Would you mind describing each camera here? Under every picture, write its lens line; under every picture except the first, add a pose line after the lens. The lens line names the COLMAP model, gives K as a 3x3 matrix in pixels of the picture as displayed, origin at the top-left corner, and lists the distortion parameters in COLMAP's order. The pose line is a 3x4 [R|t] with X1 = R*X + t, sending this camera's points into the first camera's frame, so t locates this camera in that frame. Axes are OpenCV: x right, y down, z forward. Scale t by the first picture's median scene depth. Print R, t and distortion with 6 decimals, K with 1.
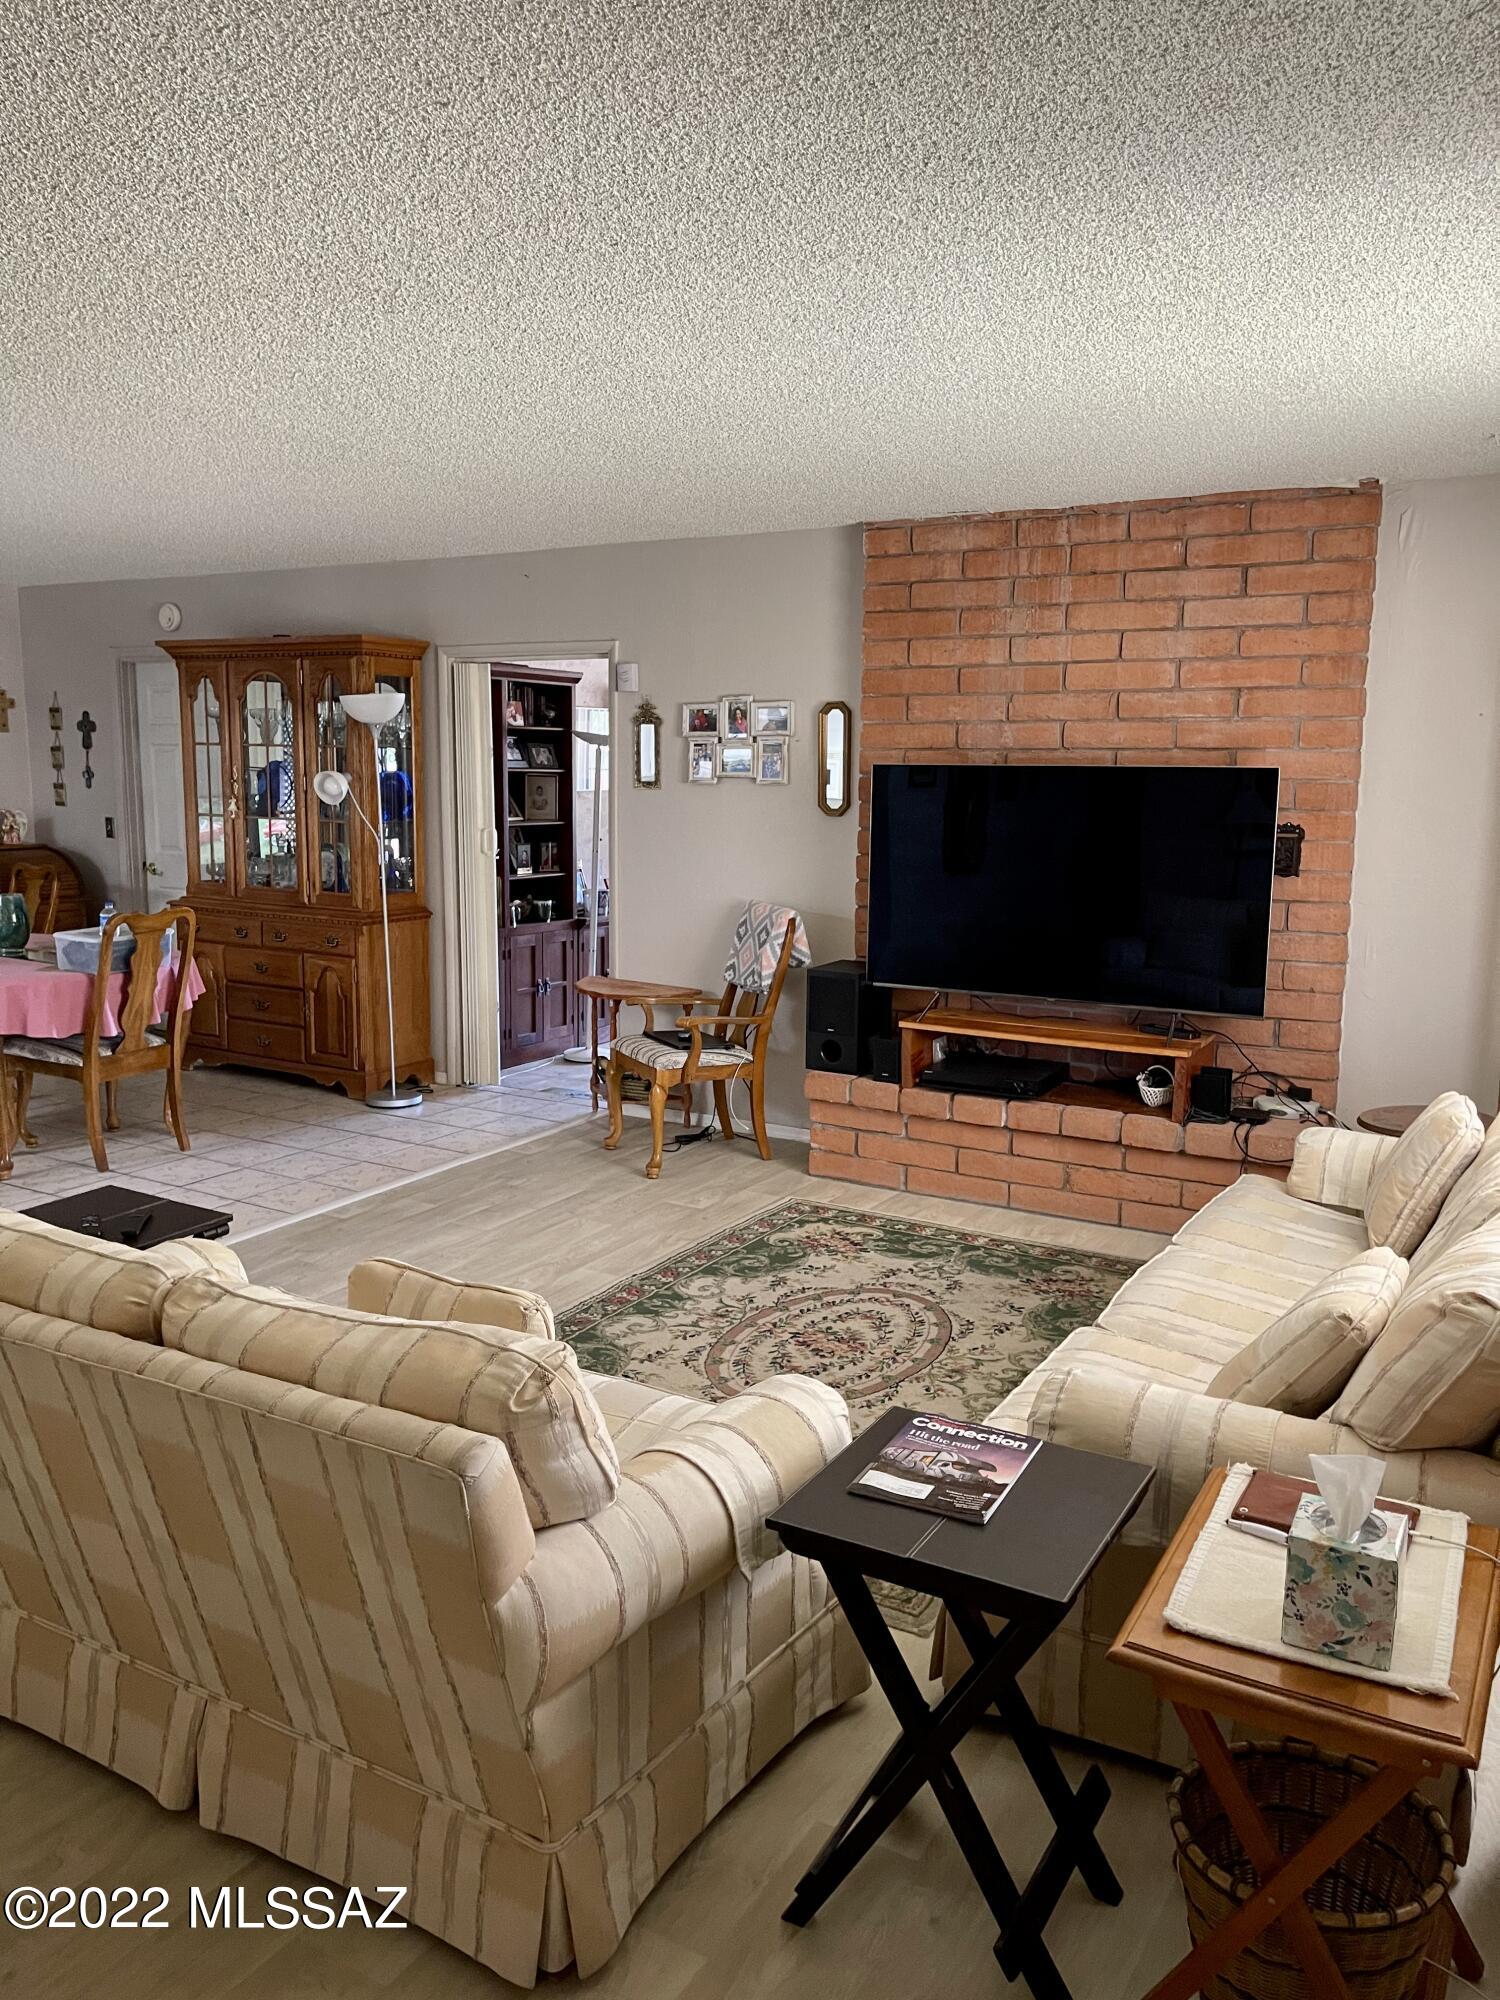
lens RADIAL K [[1516.5, 0, 752.7], [0, 1516.5, 1002.4], [0, 0, 1]] dist [0.001273, 0.002330]
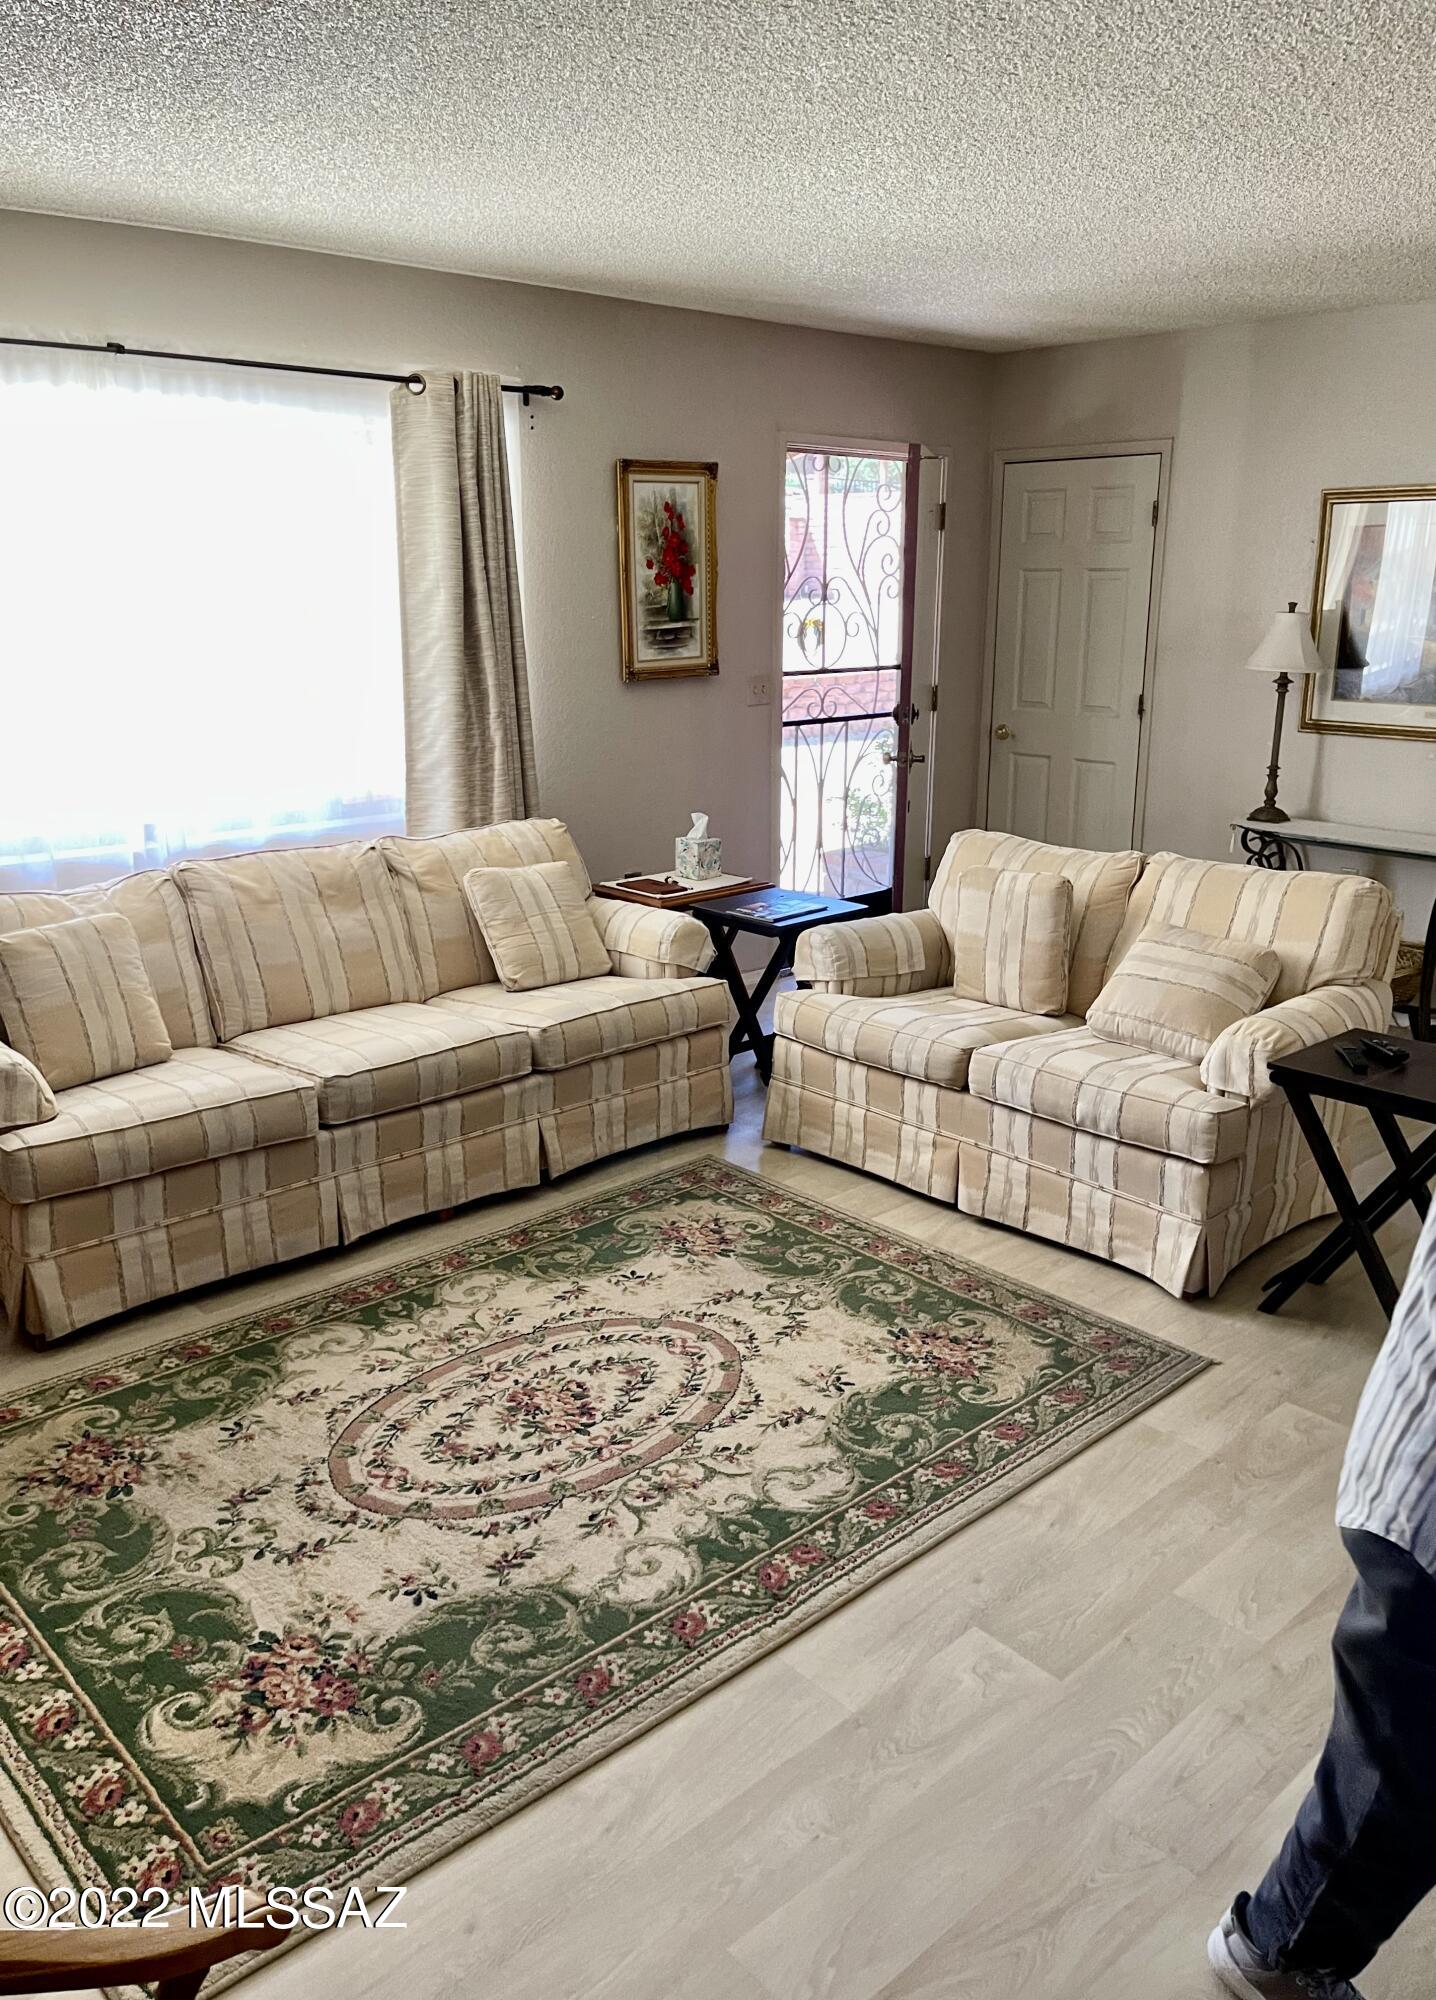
lens RADIAL K [[1533.3, 0, 718.2], [0, 1533.3, 1002.9], [0, 0, 1]] dist [0.000042, -0.001132]
pose [[-0.956767, -0.093071, 0.275564, -0.194671], [0.031655, 0.908473, 0.416743, -0.238094], [-0.289129, 0.407449, -0.866250, 1.409887]]
